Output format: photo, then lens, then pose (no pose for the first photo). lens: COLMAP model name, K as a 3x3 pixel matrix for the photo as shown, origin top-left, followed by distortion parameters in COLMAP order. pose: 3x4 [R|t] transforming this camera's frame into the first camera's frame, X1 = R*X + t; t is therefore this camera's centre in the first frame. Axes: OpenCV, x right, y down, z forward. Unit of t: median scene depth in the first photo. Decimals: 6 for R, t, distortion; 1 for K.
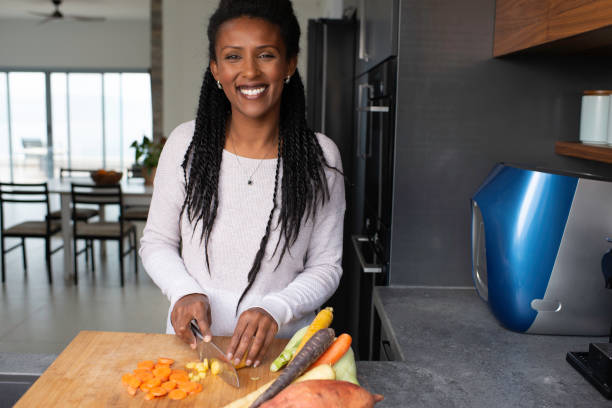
lens RADIAL K [[612.8, 0, 303.7], [0, 612.8, 204.8], [0, 0, 1]] dist [-0.063628, 0.000000]
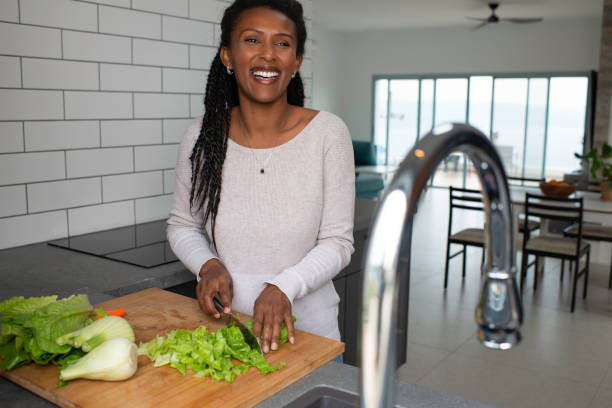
lens RADIAL K [[612.8, 0, 308.2], [0, 612.8, 200.7], [0, 0, 1]] dist [-0.063628, 0.000000]
pose [[0.822018, 0.074101, -0.564619, -0.348155], [-0.084105, 0.996422, 0.008325, -0.009981], [0.563216, 0.040644, 0.825309, 0.110972]]
